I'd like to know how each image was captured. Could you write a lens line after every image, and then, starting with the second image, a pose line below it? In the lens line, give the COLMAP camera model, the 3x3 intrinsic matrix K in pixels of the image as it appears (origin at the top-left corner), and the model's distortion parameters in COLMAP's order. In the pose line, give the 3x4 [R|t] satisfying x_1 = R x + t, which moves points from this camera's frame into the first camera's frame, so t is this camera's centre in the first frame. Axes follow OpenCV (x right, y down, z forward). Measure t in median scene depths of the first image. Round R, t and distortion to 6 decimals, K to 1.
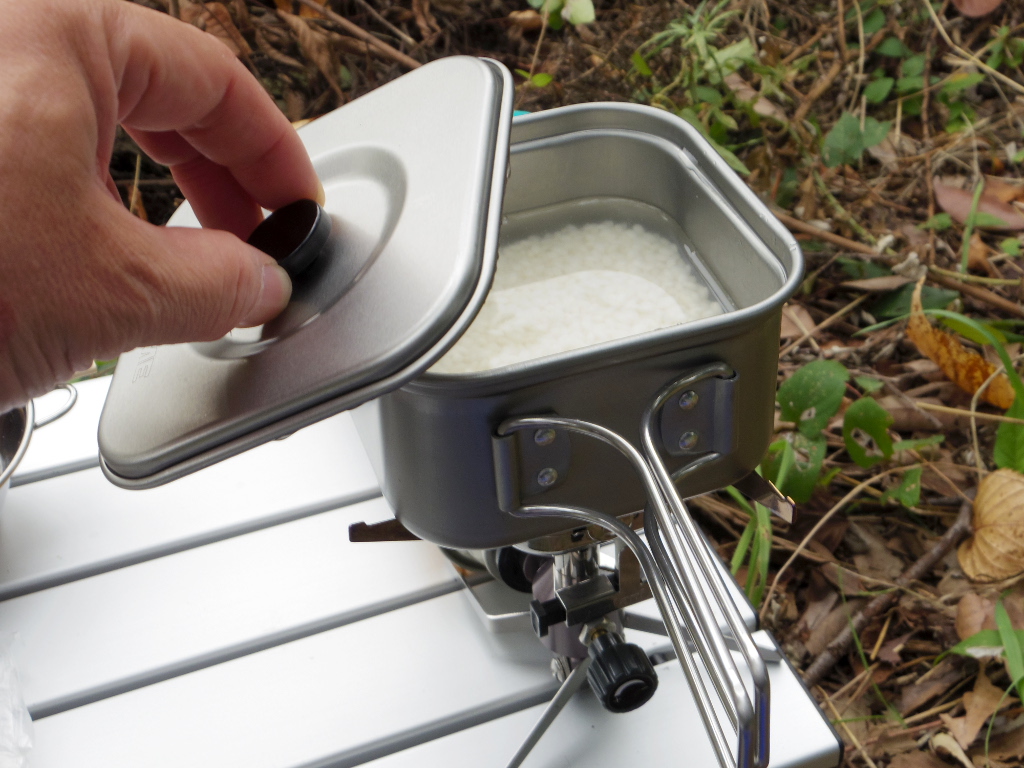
lens RADIAL K [[1599.4, 0, 525.3], [0, 1599.4, 401.2], [0, 0, 1]] dist [0.016533, 0.000000]
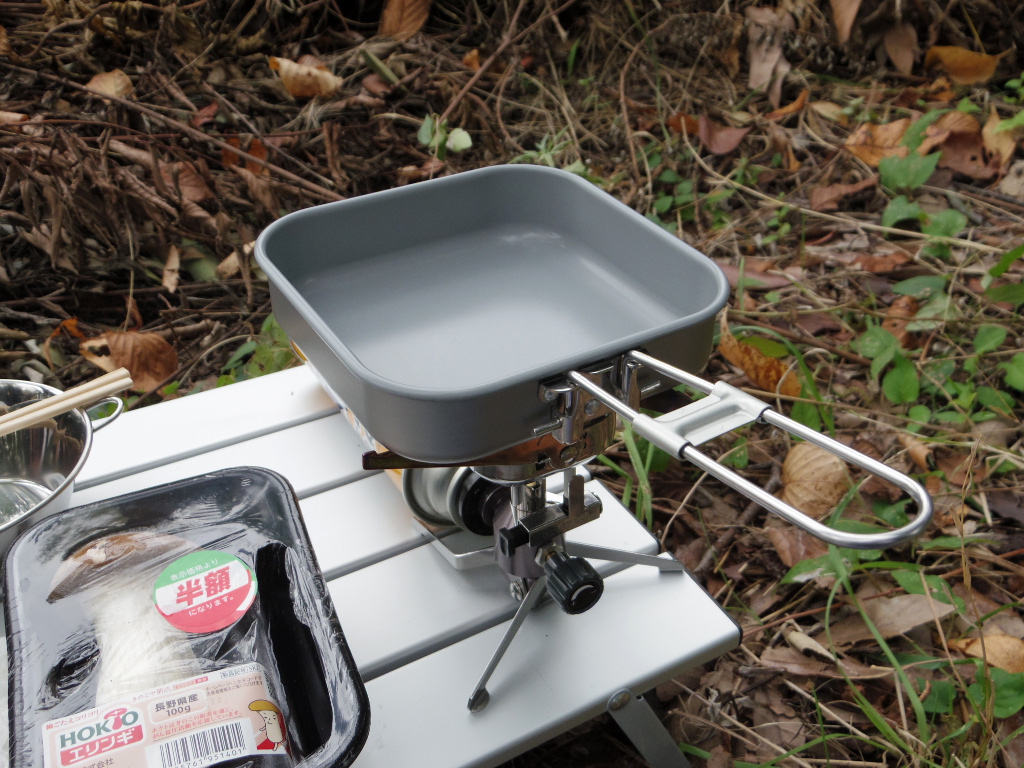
lens RADIAL K [[1073.5, 0, 522.1], [0, 1073.5, 403.0], [0, 0, 1]] dist [0.011555, 0.000000]
pose [[0.989534, -0.069174, 0.126642, -0.039927], [0.079109, 0.994028, -0.075172, 0.046614], [-0.120686, 0.084403, 0.989096, 0.083628]]
